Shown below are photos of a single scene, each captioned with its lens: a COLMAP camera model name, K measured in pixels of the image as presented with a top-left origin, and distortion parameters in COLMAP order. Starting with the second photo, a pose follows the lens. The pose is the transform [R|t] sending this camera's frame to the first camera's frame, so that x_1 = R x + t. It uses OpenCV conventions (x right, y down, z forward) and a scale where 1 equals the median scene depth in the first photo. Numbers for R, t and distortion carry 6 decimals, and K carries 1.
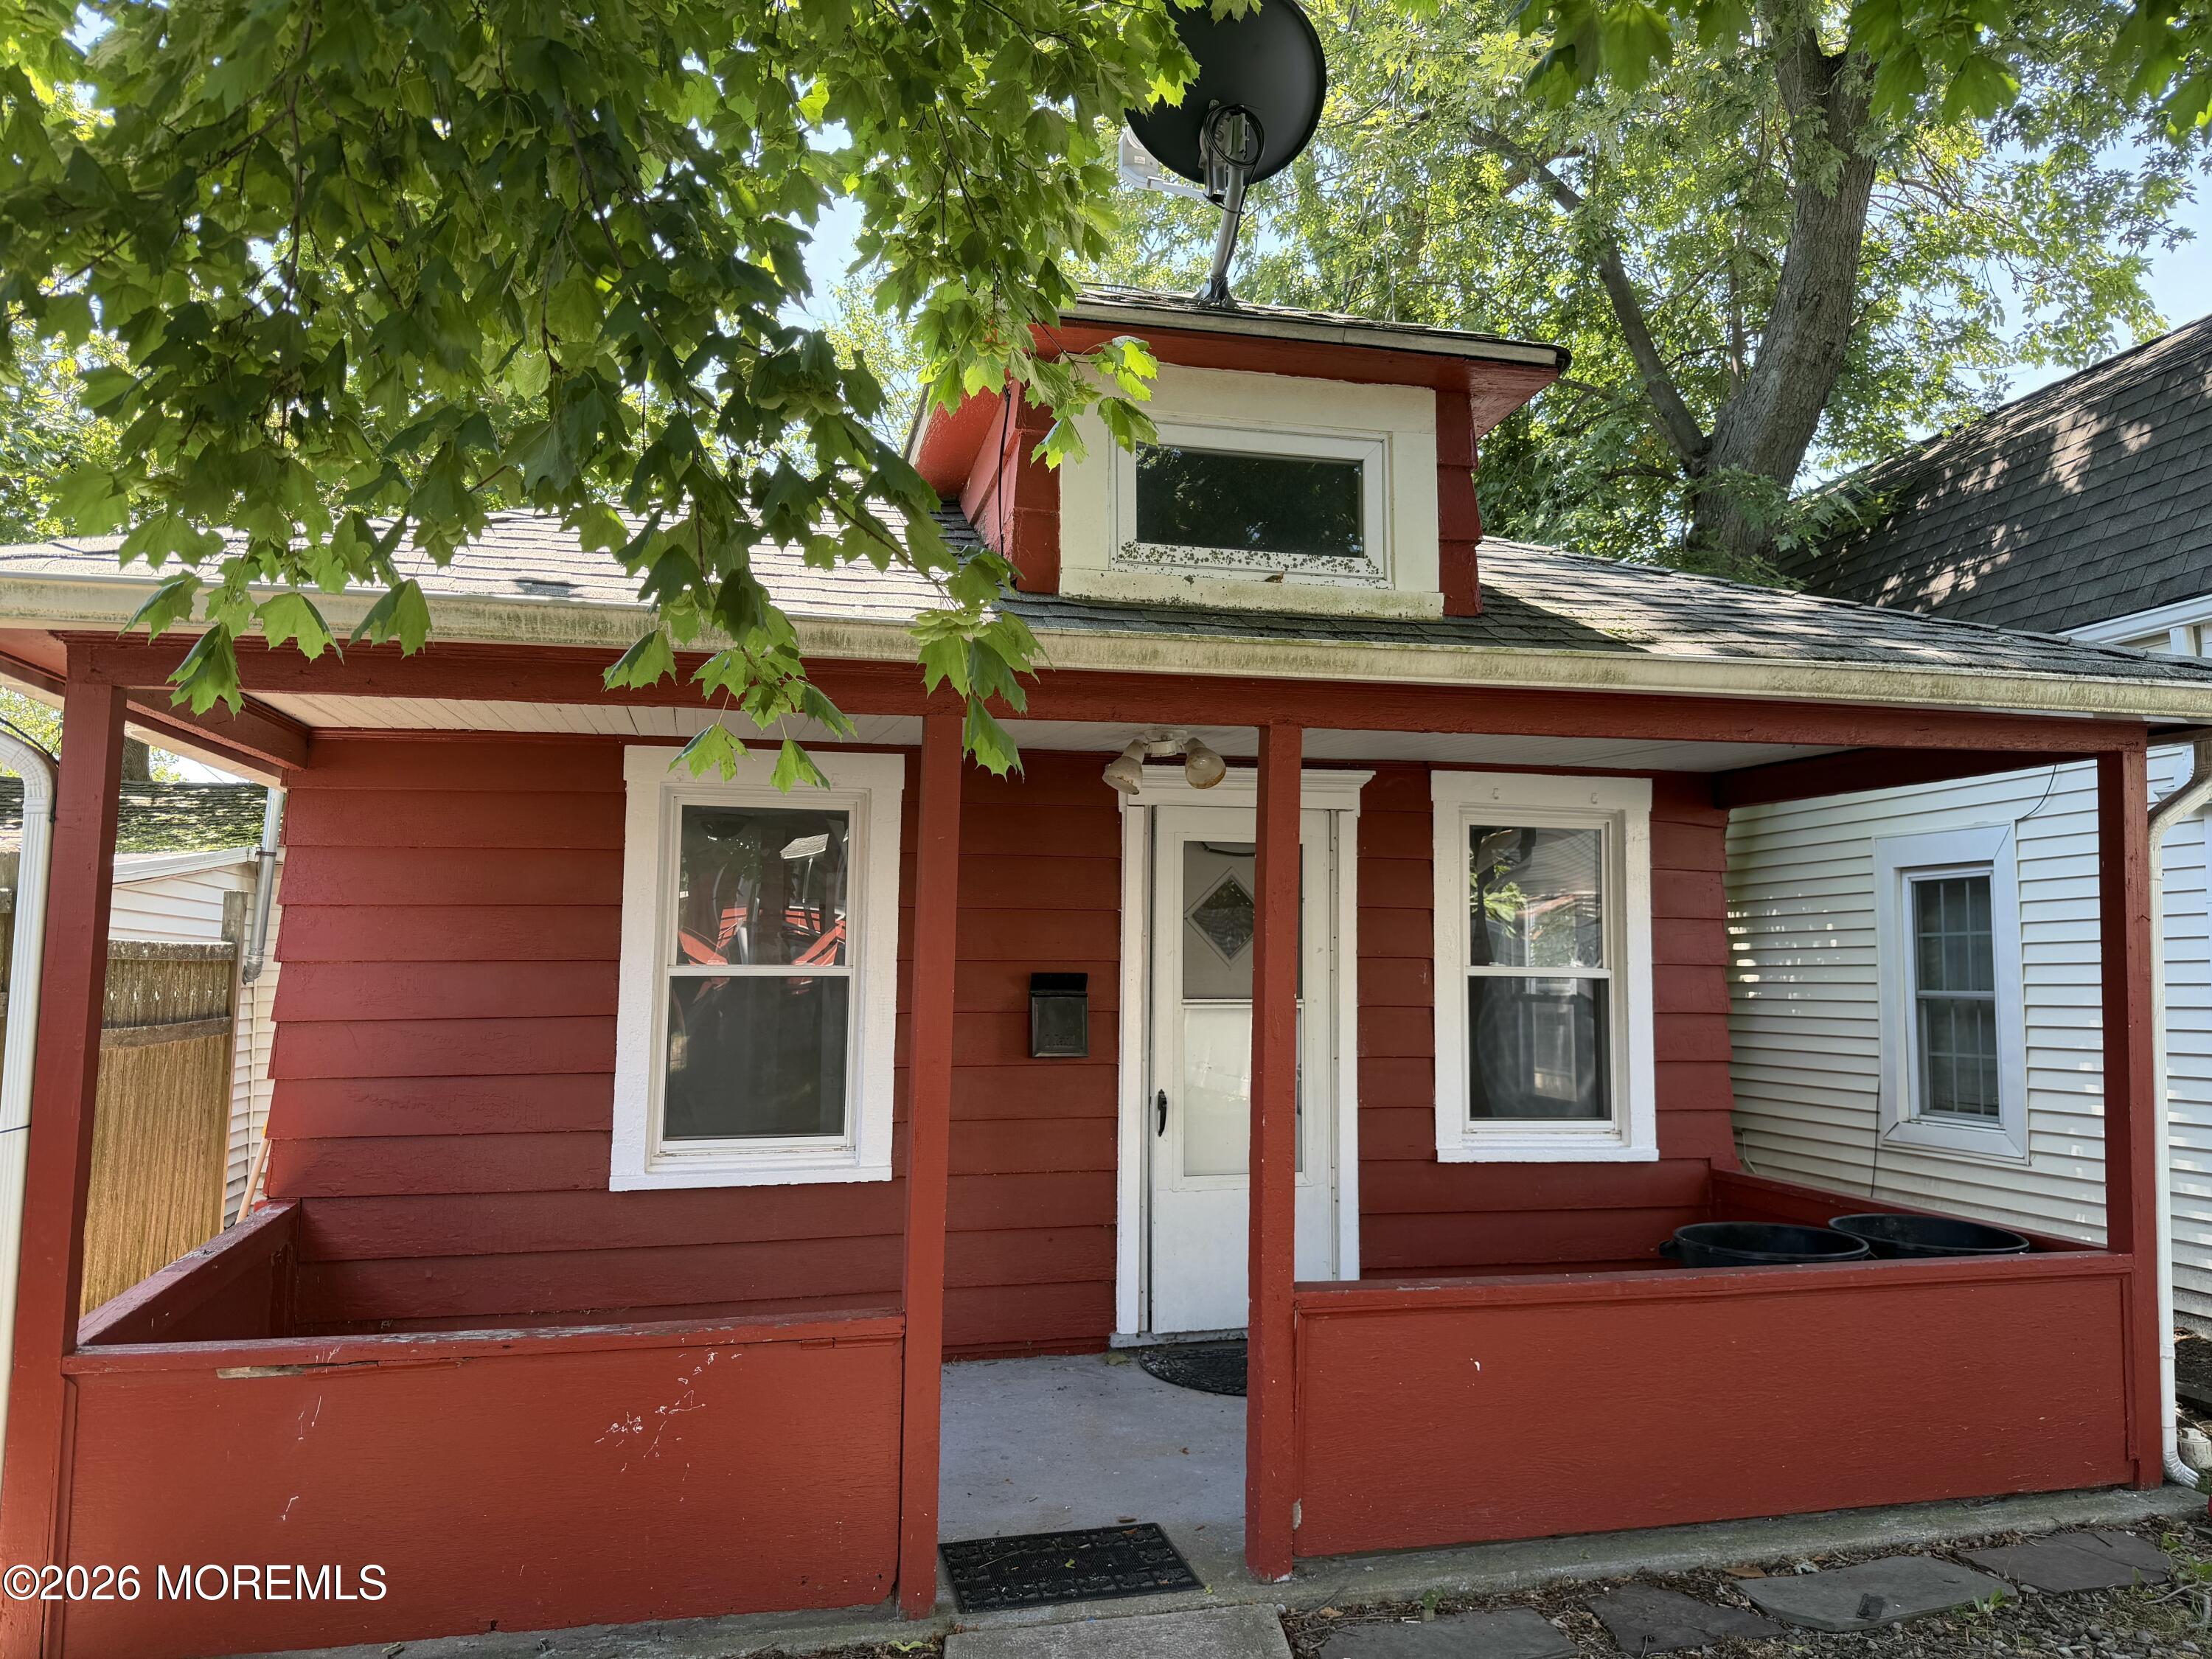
lens RADIAL K [[1551.0, 0, 1106.0], [0, 1551.0, 829.5], [0, 0, 1]] dist [0.094630, -0.150777]
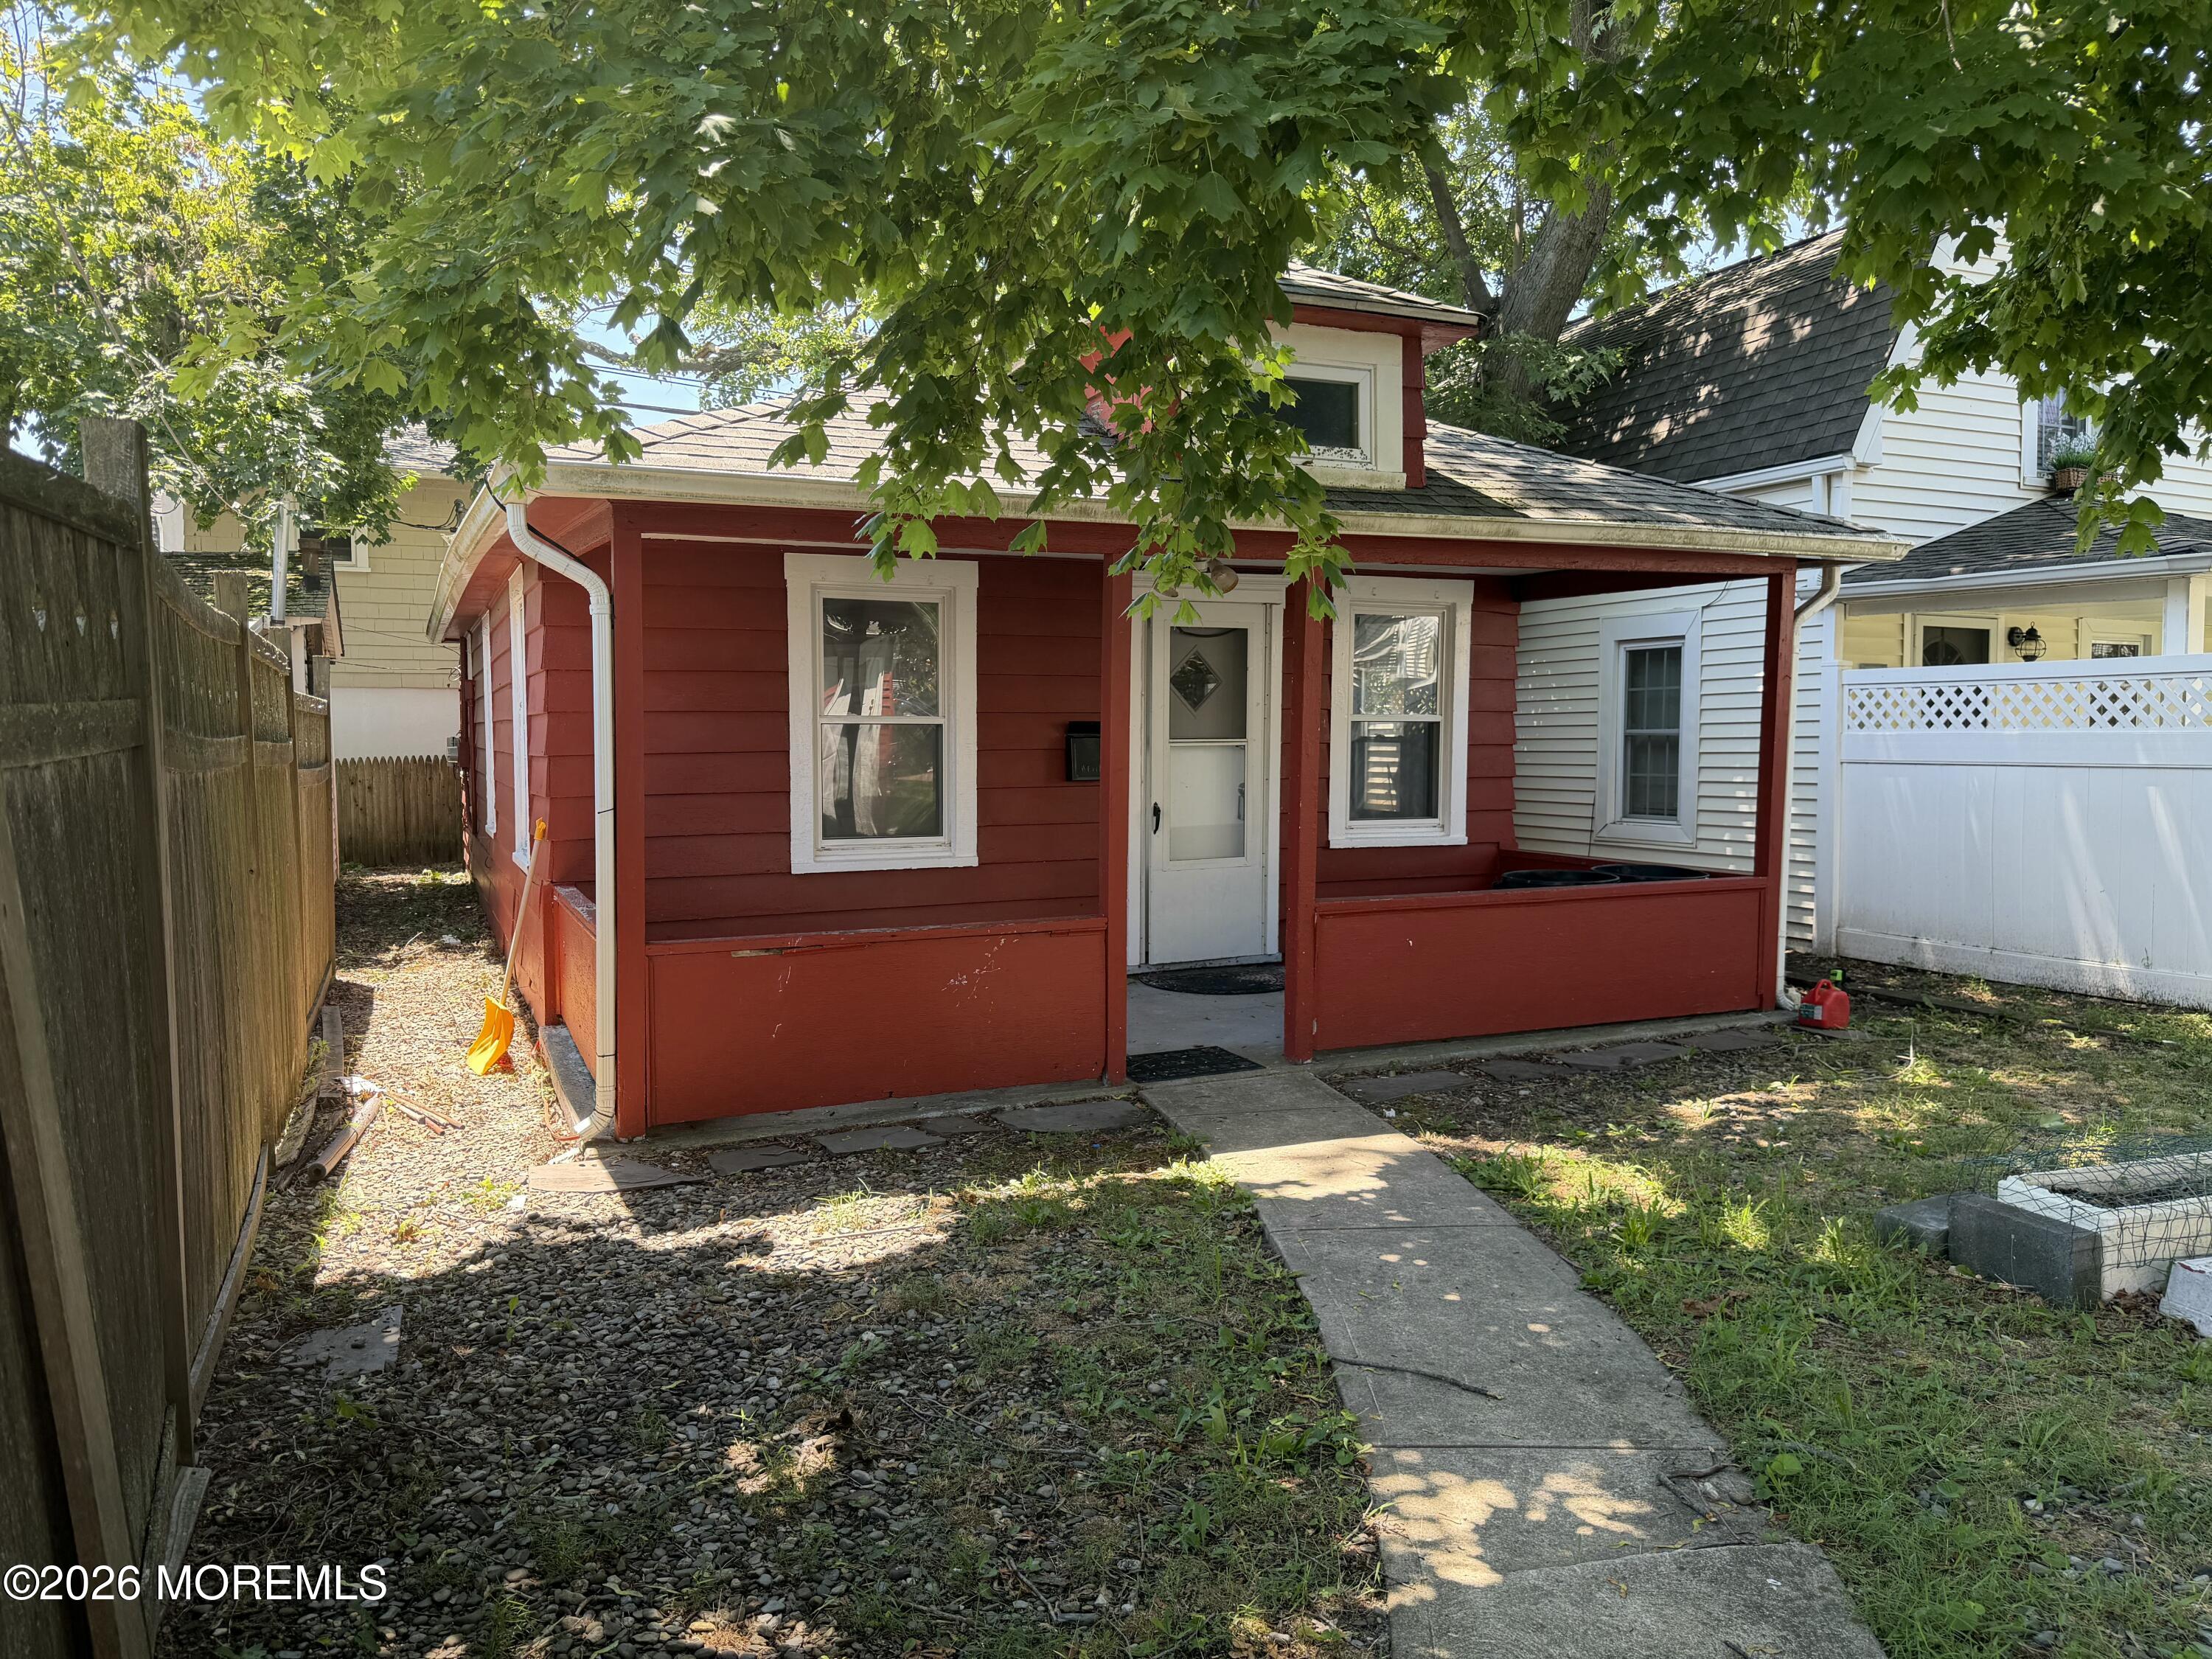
lens RADIAL K [[1551.0, 0, 1106.0], [0, 1551.0, 829.5], [0, 0, 1]] dist [0.094630, -0.150777]
pose [[0.982397, -0.020743, 0.185649, -0.283766], [-0.007607, 0.988549, 0.150707, -0.022761], [-0.186650, -0.149466, 0.970990, -0.395598]]
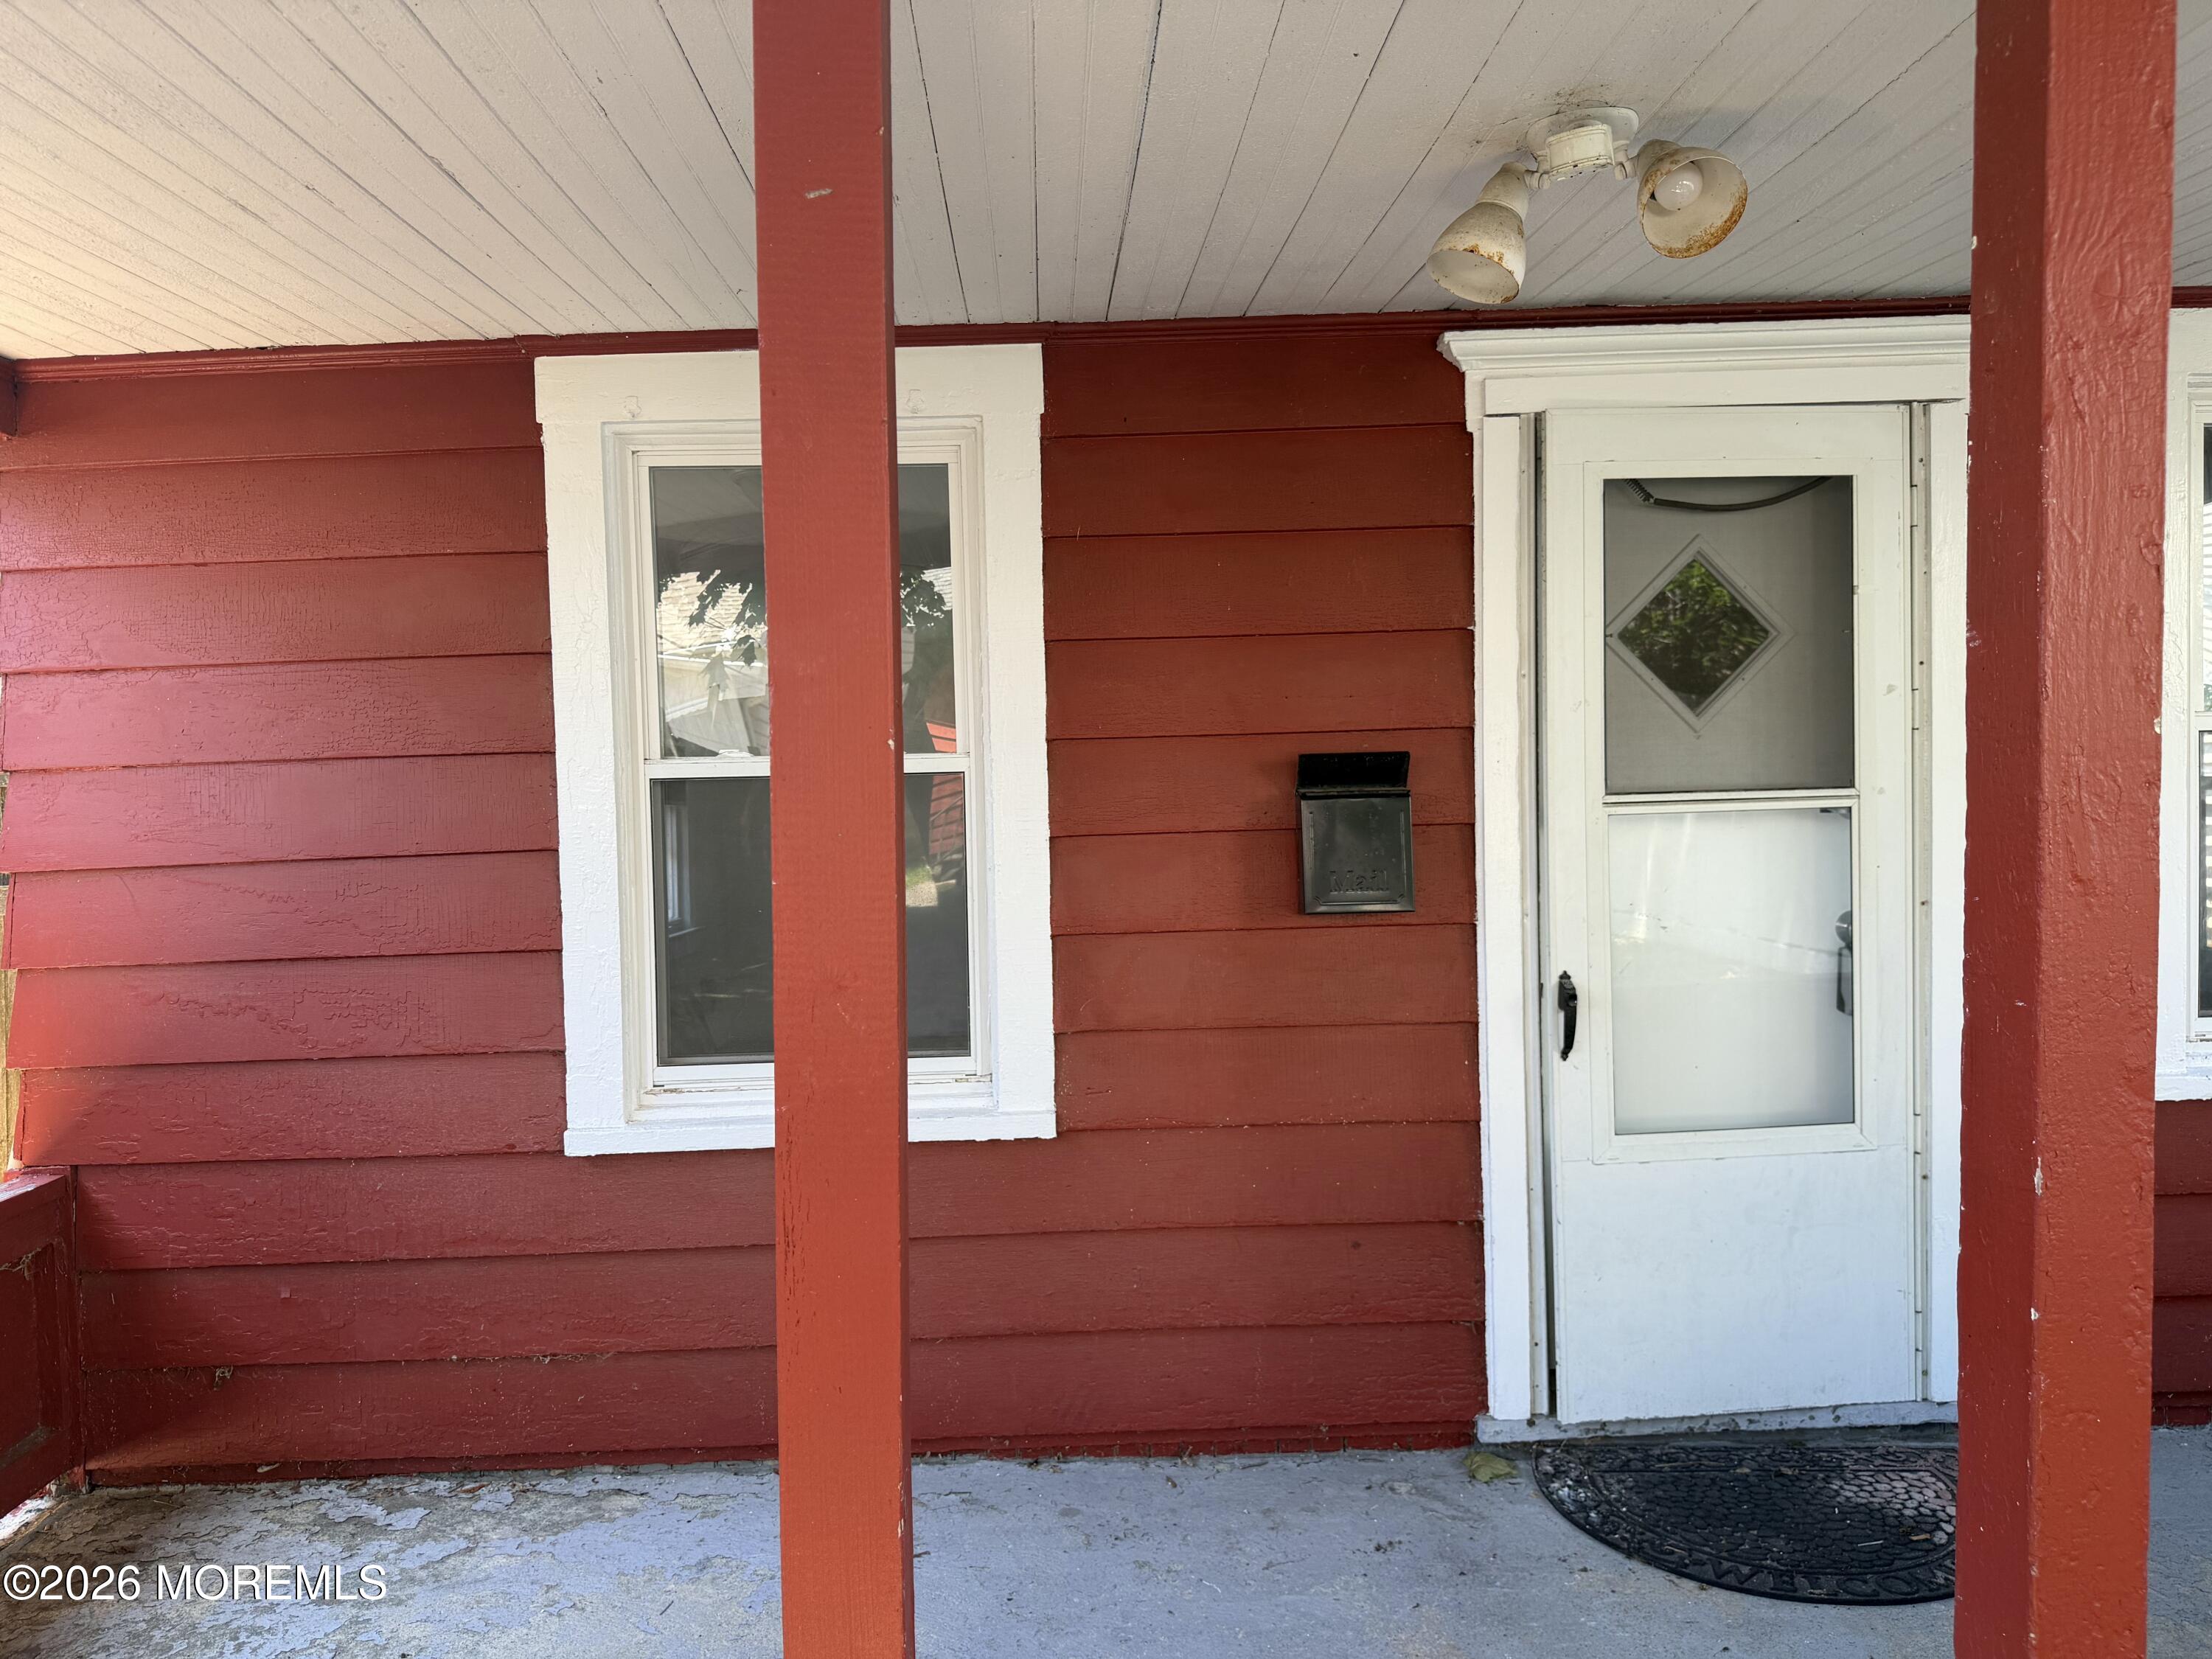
lens RADIAL K [[1551.0, 0, 1106.0], [0, 1551.0, 829.5], [0, 0, 1]] dist [0.094630, -0.150777]
pose [[0.975016, -0.026535, -0.220544, 0.002953], [0.052127, 0.992447, 0.111047, 0.057778], [0.215931, -0.119769, 0.969035, 0.484570]]
